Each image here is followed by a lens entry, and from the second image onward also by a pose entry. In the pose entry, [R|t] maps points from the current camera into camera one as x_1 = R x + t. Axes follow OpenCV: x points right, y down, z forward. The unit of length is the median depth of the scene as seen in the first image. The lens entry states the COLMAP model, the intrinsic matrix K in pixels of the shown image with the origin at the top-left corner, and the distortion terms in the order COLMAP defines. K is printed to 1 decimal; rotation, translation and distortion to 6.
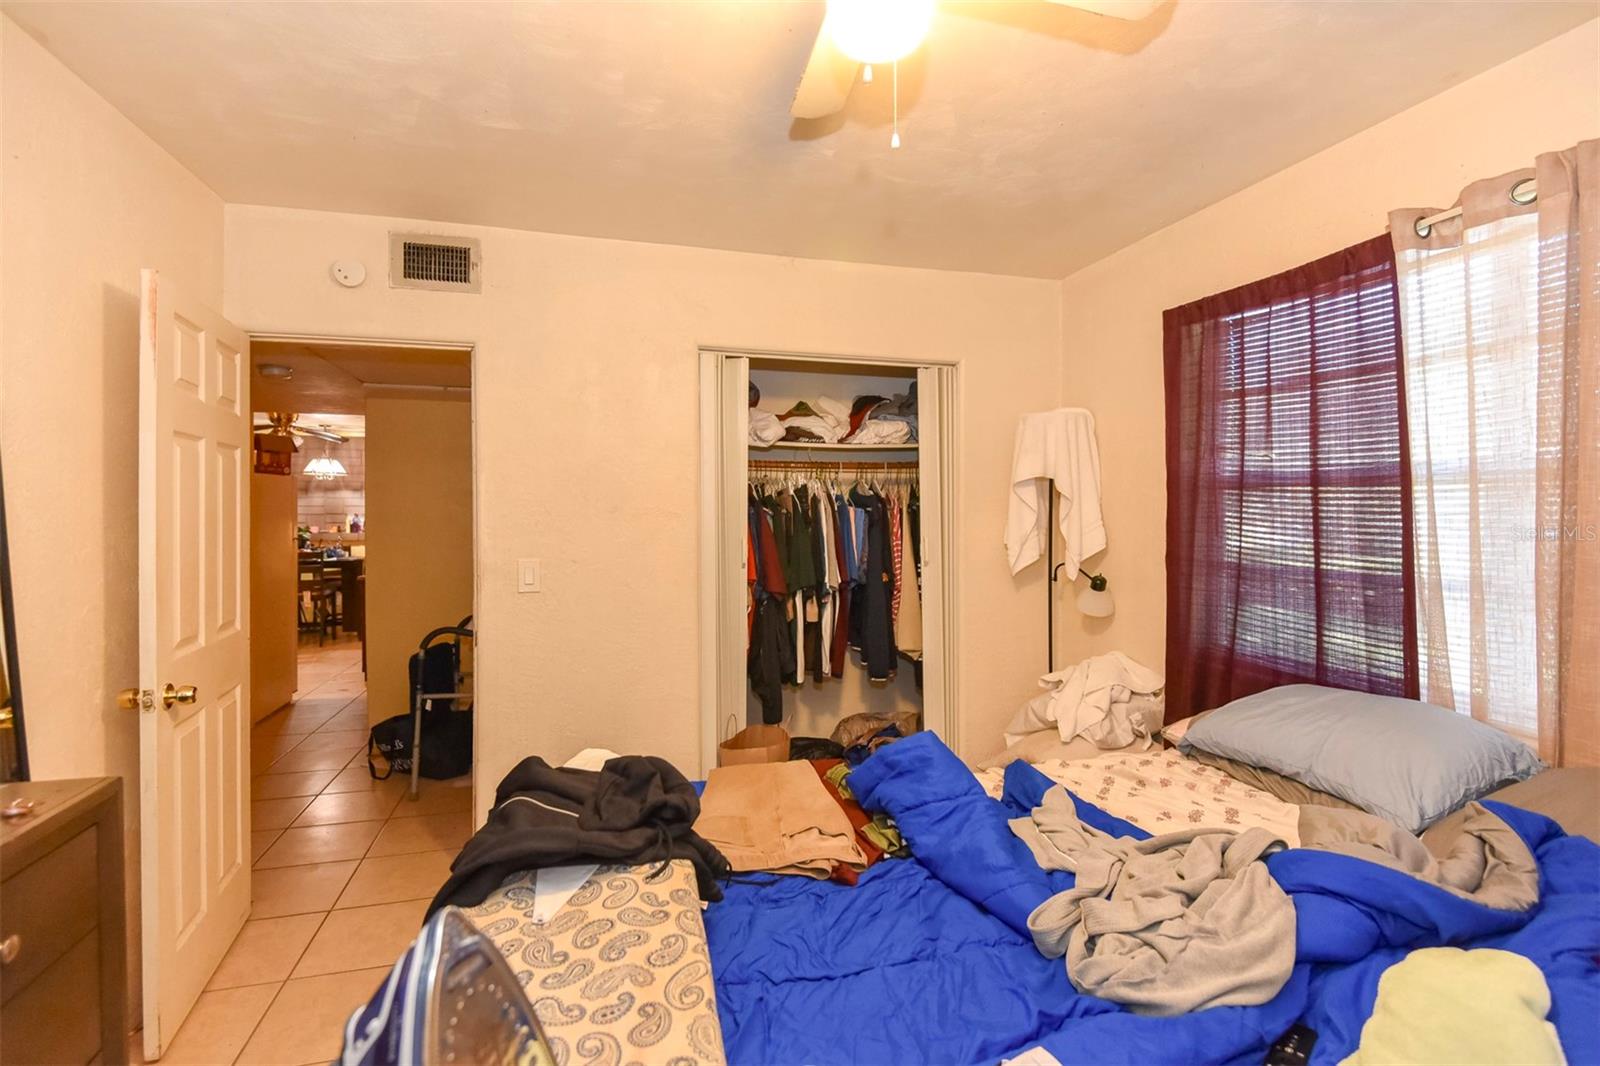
lens RADIAL K [[751.6, 0, 795.7], [0, 751.6, 515.5], [0, 0, 1]] dist [0.004157, -0.014635]
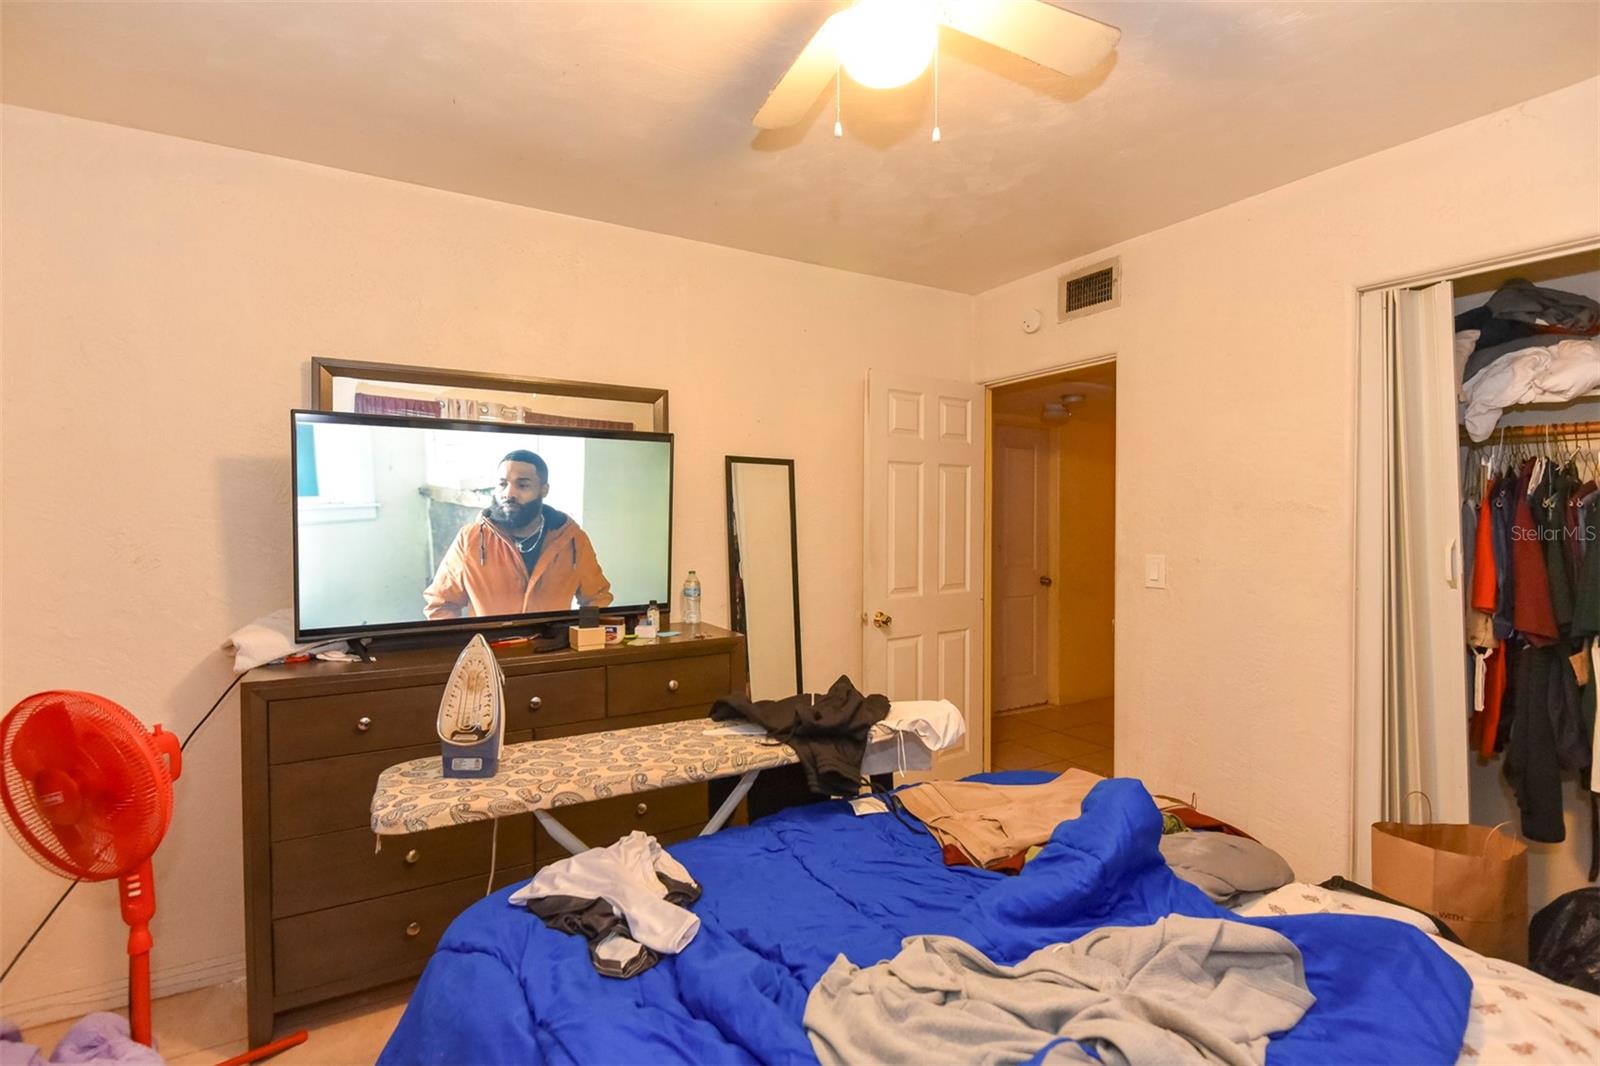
lens RADIAL K [[766.9, 0, 793.3], [0, 766.9, 543.6], [0, 0, 1]] dist [0.001386, -0.023480]
pose [[0.209271, 0.036658, -0.977170, 0.570033], [-0.000483, 0.999301, 0.037385, 0.003980], [0.977858, -0.007351, 0.209142, 0.312530]]
